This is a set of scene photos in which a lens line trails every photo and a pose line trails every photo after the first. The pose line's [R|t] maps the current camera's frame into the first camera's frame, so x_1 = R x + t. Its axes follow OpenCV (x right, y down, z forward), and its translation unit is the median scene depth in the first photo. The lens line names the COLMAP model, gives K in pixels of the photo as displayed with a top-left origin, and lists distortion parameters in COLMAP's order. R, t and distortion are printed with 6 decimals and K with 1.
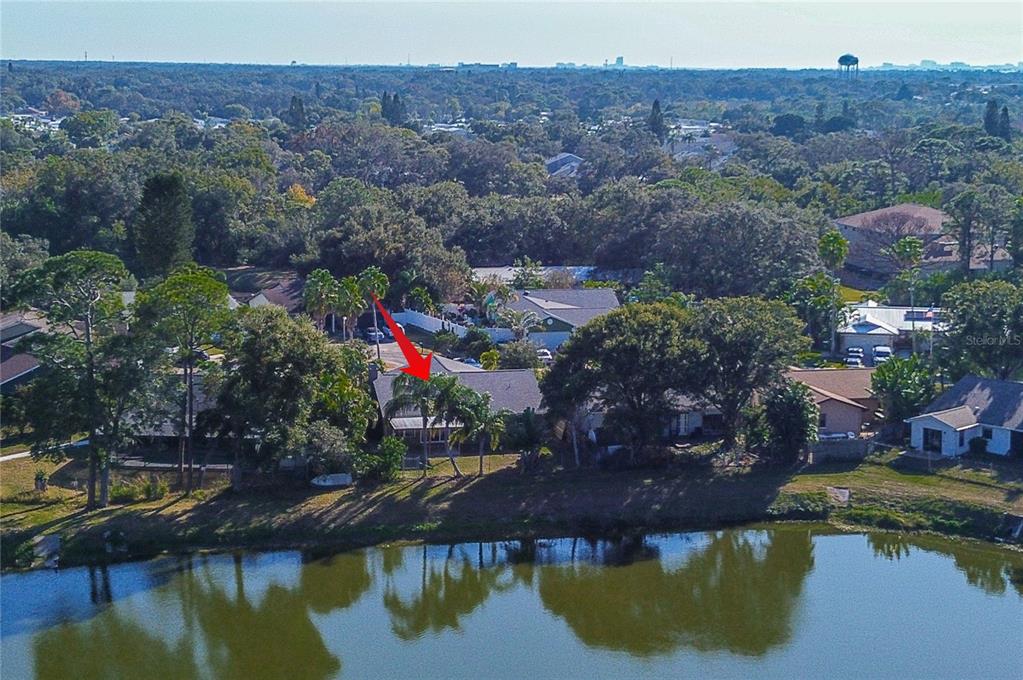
lens RADIAL K [[1705.2, 0, 492.1], [0, 1705.2, 341.8], [0, 0, 1]] dist [0.137272, -0.000281]
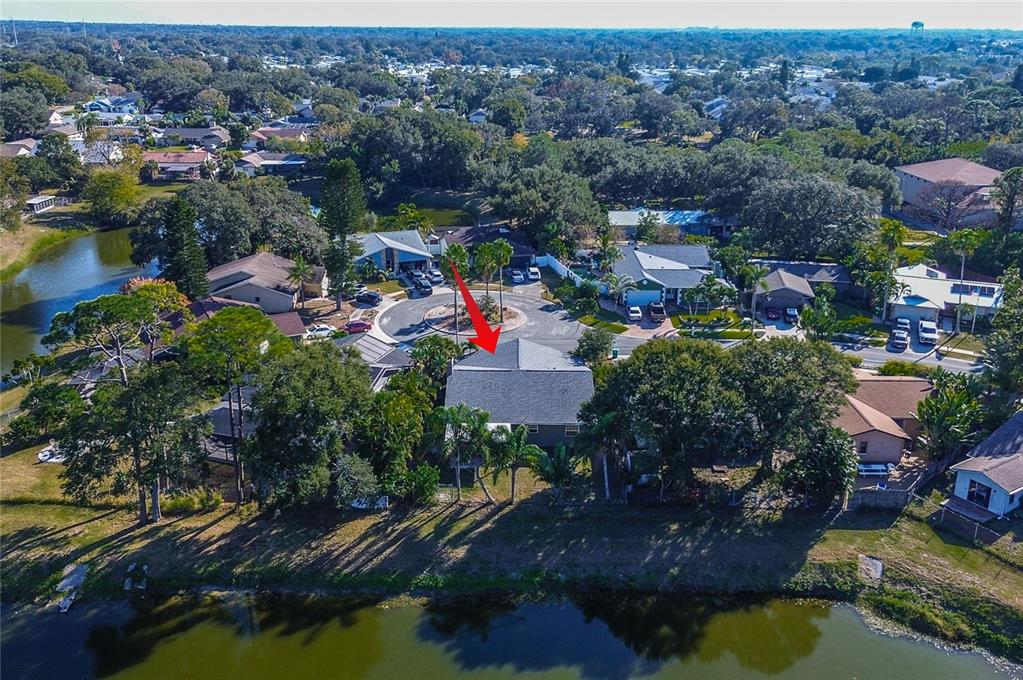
lens RADIAL K [[855.6, 0, 511.5], [0, 855.6, 340.0], [0, 0, 1]] dist [0.063900, -0.039064]
pose [[0.977947, 0.068909, -0.197160, 0.067252], [-0.030836, 0.981297, 0.190015, -0.090210], [0.206566, -0.179745, 0.961781, 0.376296]]
